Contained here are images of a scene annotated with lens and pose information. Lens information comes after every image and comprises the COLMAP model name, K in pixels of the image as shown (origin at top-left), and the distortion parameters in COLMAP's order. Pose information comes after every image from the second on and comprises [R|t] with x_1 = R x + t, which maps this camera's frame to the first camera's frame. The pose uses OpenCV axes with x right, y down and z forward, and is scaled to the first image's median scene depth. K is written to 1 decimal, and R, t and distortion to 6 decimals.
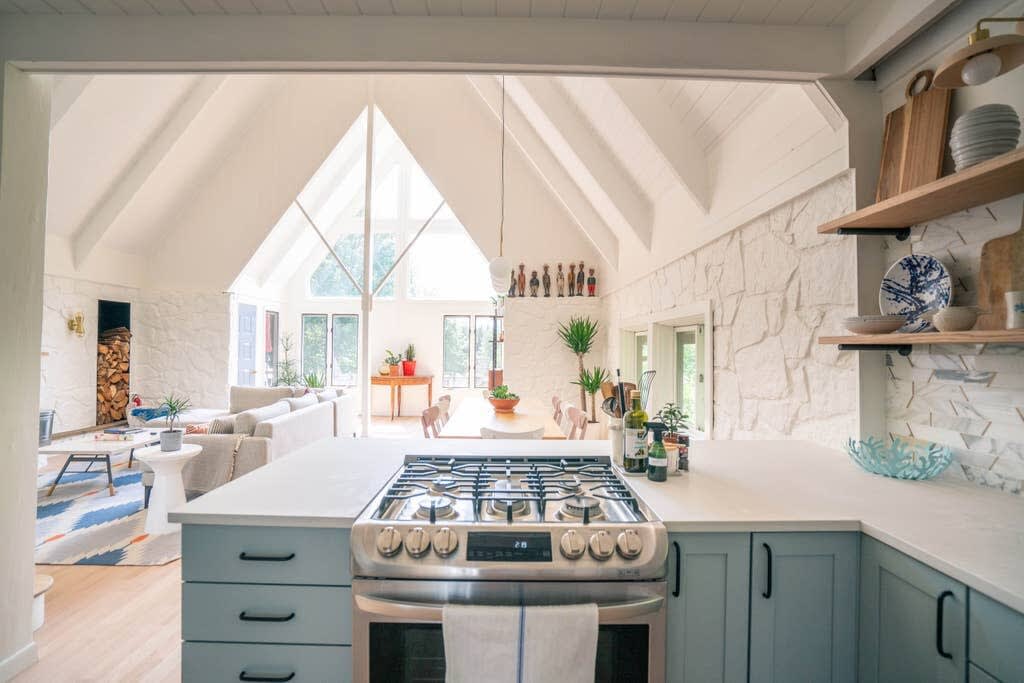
lens RADIAL K [[472.8, 0, 505.4], [0, 472.8, 341.7], [0, 0, 1]] dist [-0.051887, 0.017440]
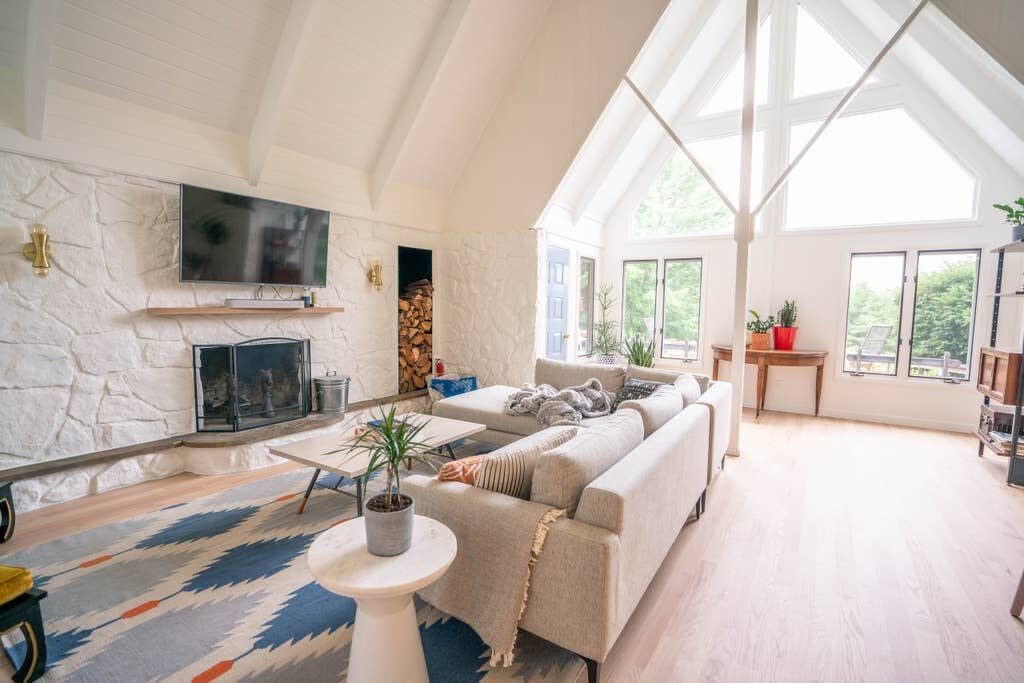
lens RADIAL K [[472.8, 0, 505.4], [0, 472.8, 341.7], [0, 0, 1]] dist [-0.051887, 0.017440]
pose [[0.818490, 0.047795, -0.572529, -0.213261], [0.000297, 0.996498, 0.083613, 0.010474], [0.574521, -0.068607, 0.815610, 0.376609]]
